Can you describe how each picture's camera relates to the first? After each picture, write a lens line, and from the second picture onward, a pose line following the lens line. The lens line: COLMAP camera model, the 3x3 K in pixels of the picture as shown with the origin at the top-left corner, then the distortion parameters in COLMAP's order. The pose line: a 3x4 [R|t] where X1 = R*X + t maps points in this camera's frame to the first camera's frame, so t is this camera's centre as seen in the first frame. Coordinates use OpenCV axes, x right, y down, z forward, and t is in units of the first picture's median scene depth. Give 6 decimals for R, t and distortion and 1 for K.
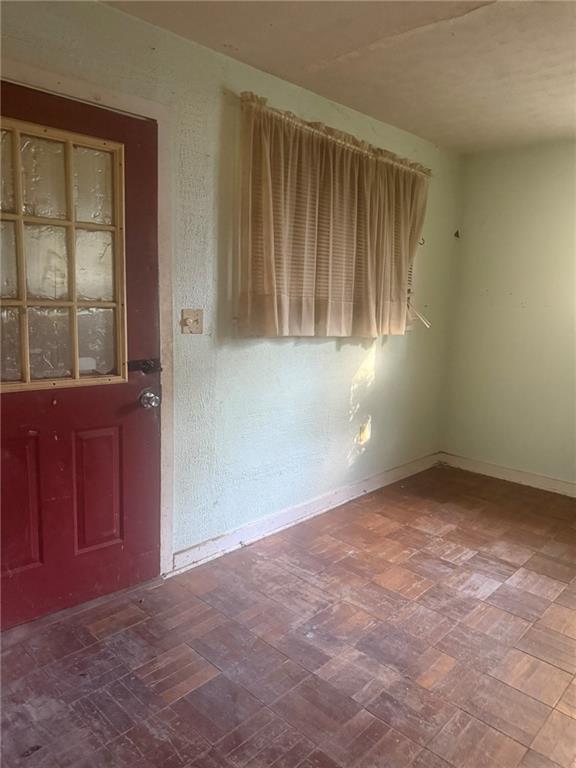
lens RADIAL K [[540.8, 0, 287.0], [0, 540.8, 388.5], [0, 0, 1]] dist [0.027012, -0.065420]
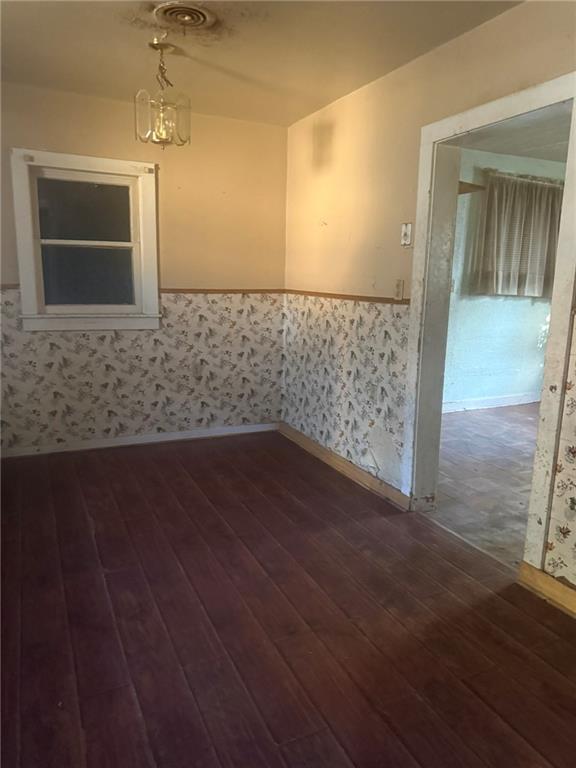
lens RADIAL K [[540.8, 0, 282.7], [0, 540.8, 381.4], [0, 0, 1]] dist [0.027012, -0.065420]
pose [[0.933751, 0.066002, -0.351785, -0.020441], [-0.055225, 0.997648, 0.040593, 0.153165], [0.353637, -0.018477, 0.935200, -0.916331]]
